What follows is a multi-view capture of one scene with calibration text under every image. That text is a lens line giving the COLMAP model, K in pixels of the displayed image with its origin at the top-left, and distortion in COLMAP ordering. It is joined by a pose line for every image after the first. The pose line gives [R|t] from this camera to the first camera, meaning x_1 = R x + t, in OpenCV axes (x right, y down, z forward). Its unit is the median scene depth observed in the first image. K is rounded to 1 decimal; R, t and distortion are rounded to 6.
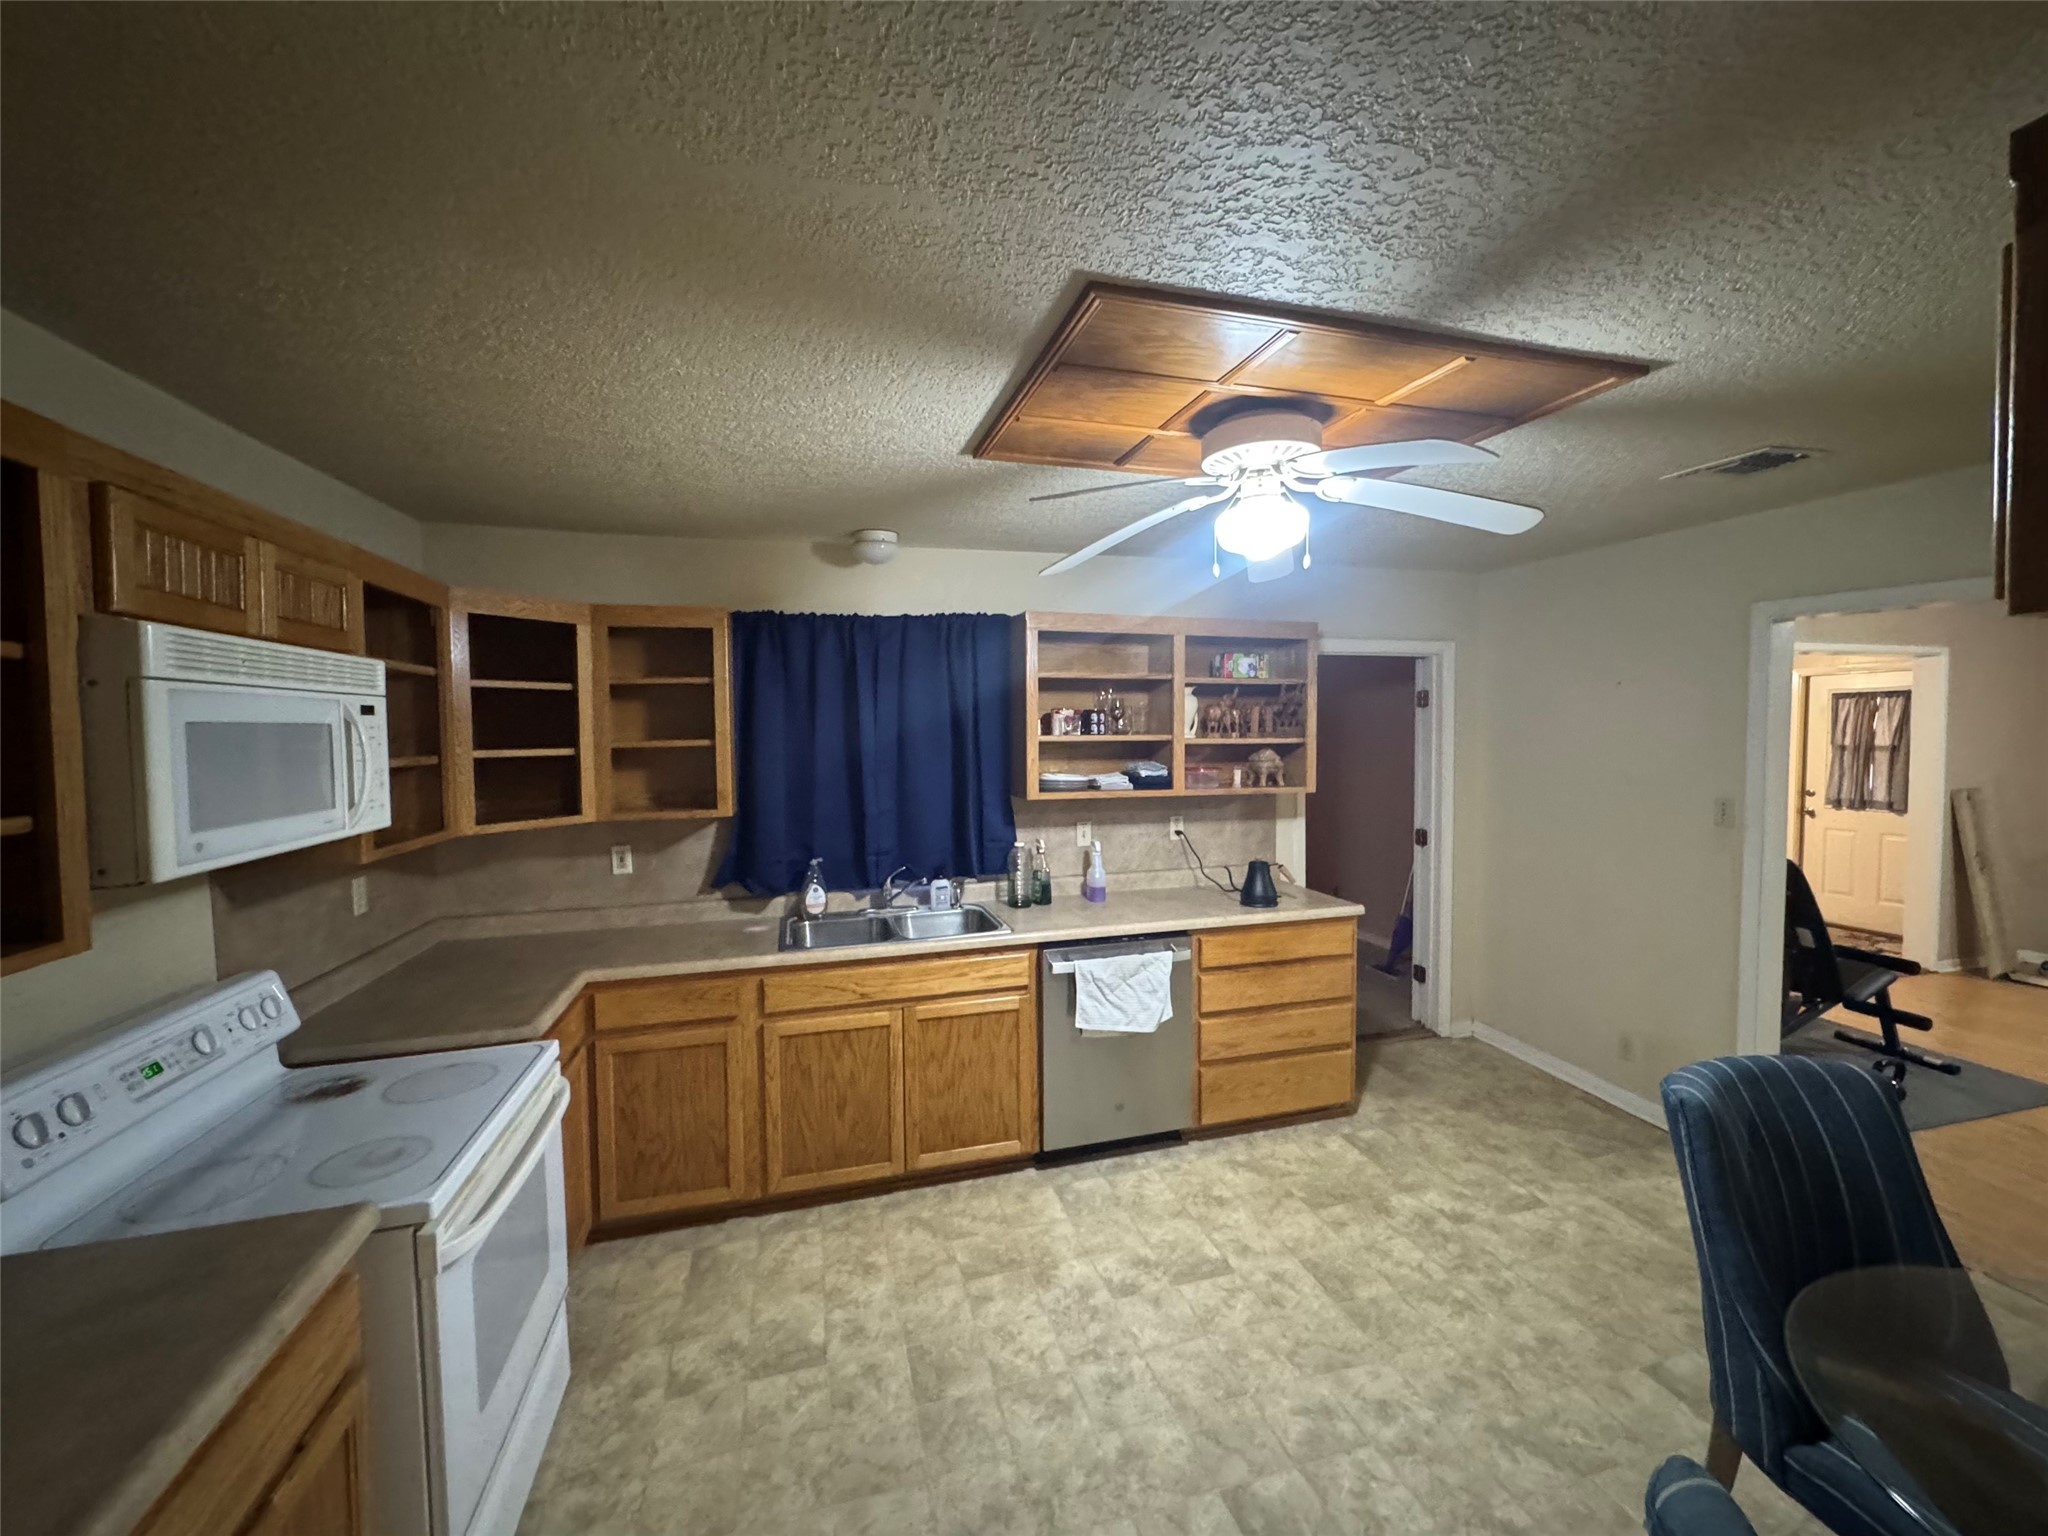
lens RADIAL K [[820.5, 0, 1024.0], [0, 820.5, 768.0], [0, 0, 1]] dist [0.000020, -0.000634]
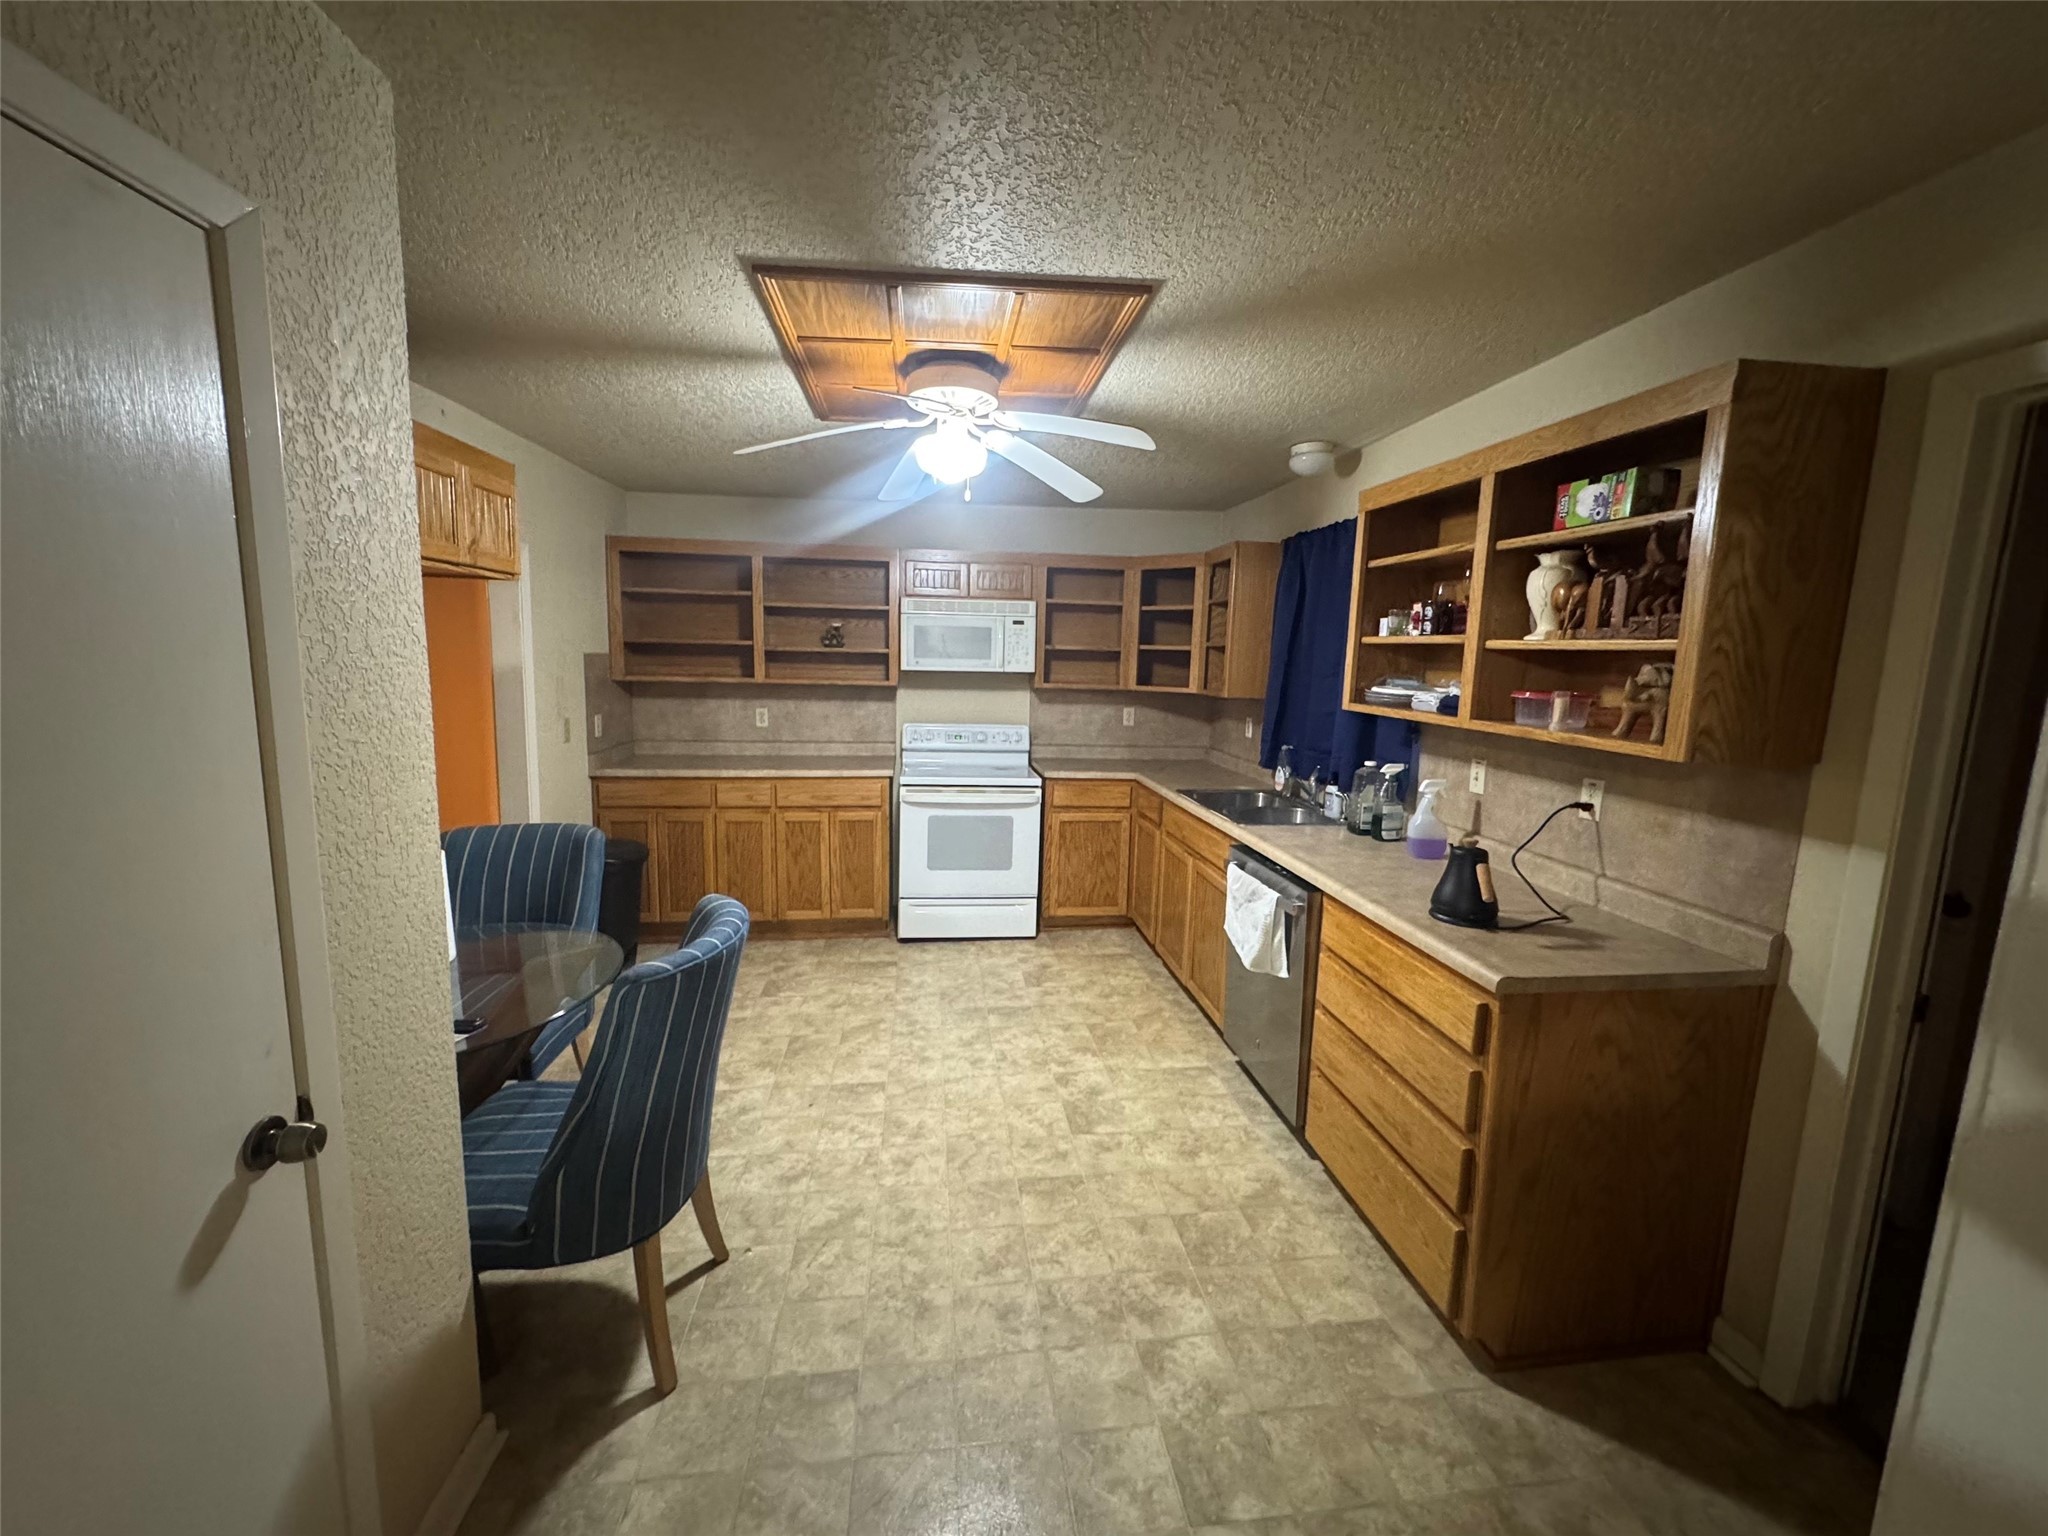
lens RADIAL K [[820.5, 0, 1024.0], [0, 820.5, 768.0], [0, 0, 1]] dist [0.000020, -0.000634]
pose [[-0.157864, 0.143749, -0.976942, 1.142351], [-0.068024, 0.985414, 0.155987, -0.017016], [0.985115, 0.091081, -0.145783, 0.964001]]
